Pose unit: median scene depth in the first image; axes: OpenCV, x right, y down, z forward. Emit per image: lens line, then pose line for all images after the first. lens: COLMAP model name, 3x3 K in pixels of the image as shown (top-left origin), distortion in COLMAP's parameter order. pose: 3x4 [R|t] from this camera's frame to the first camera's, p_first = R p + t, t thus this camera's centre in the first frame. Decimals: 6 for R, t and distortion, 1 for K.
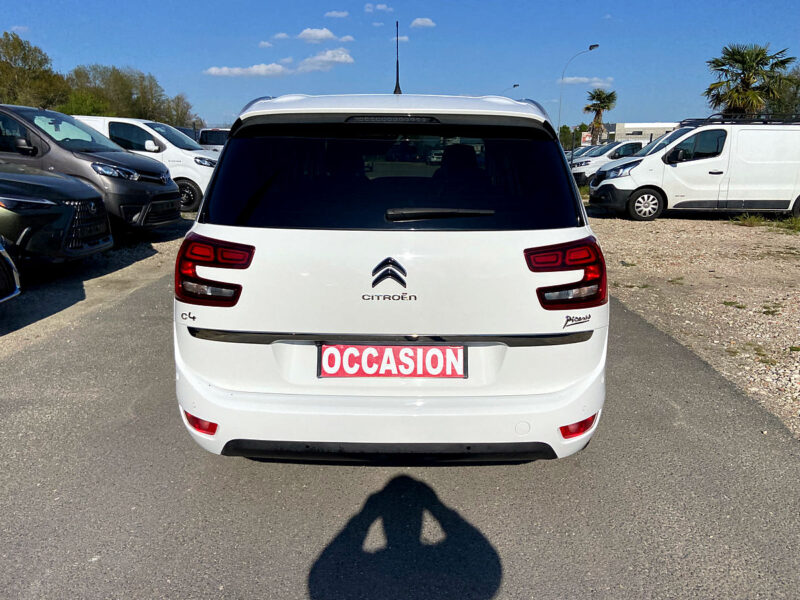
lens RADIAL K [[603.6, 0, 421.2], [0, 603.6, 298.1], [0, 0, 1]] dist [0.095251, -0.111298]
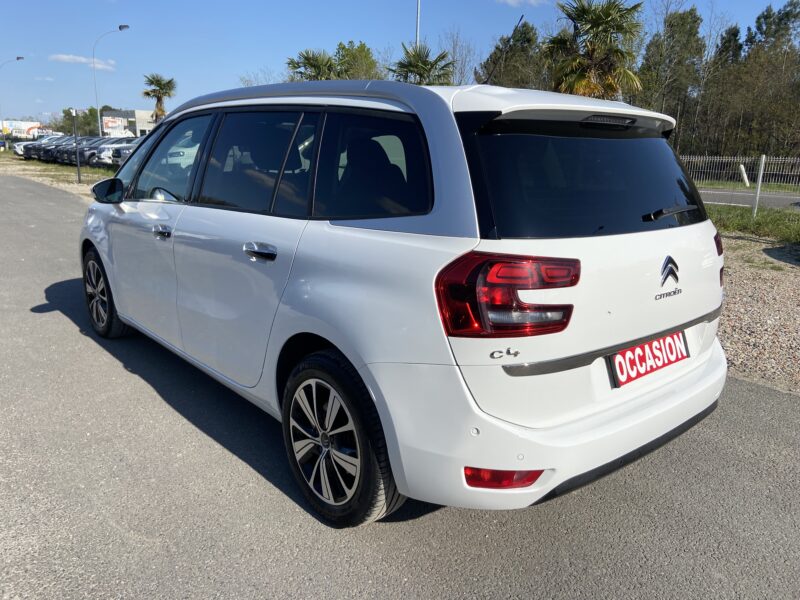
lens RADIAL K [[608.4, 0, 419.1], [0, 608.4, 292.1], [0, 0, 1]] dist [0.028335, -0.008936]
pose [[0.748746, -0.135708, 0.648817, -1.009372], [0.131128, 0.989799, 0.055705, -0.115005], [-0.649758, 0.043369, 0.758903, 0.461236]]
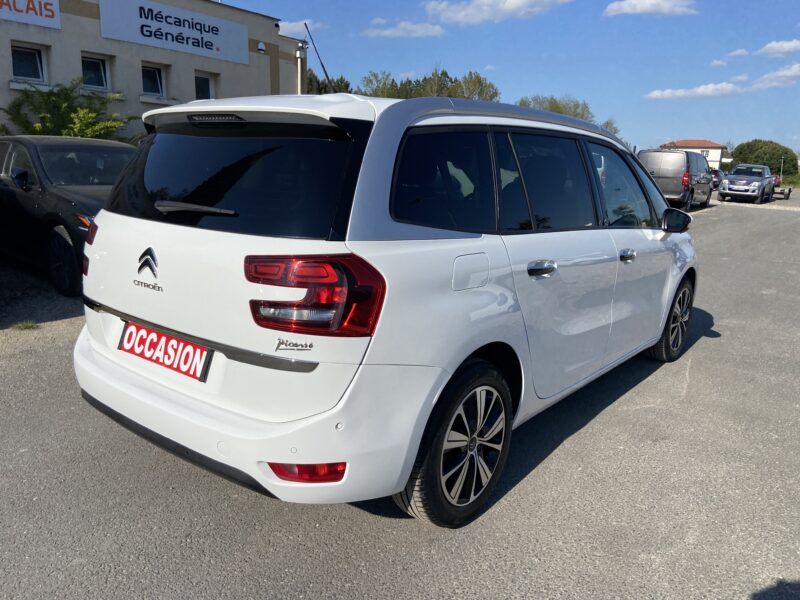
lens RADIAL K [[603.6, 0, 402.0], [0, 603.6, 302.5], [0, 0, 1]] dist [0.095251, -0.111298]
pose [[0.787179, 0.157001, -0.596406, 0.885113], [-0.174569, 0.984227, 0.028684, -0.076034], [0.591503, 0.081535, 0.802170, 0.399085]]
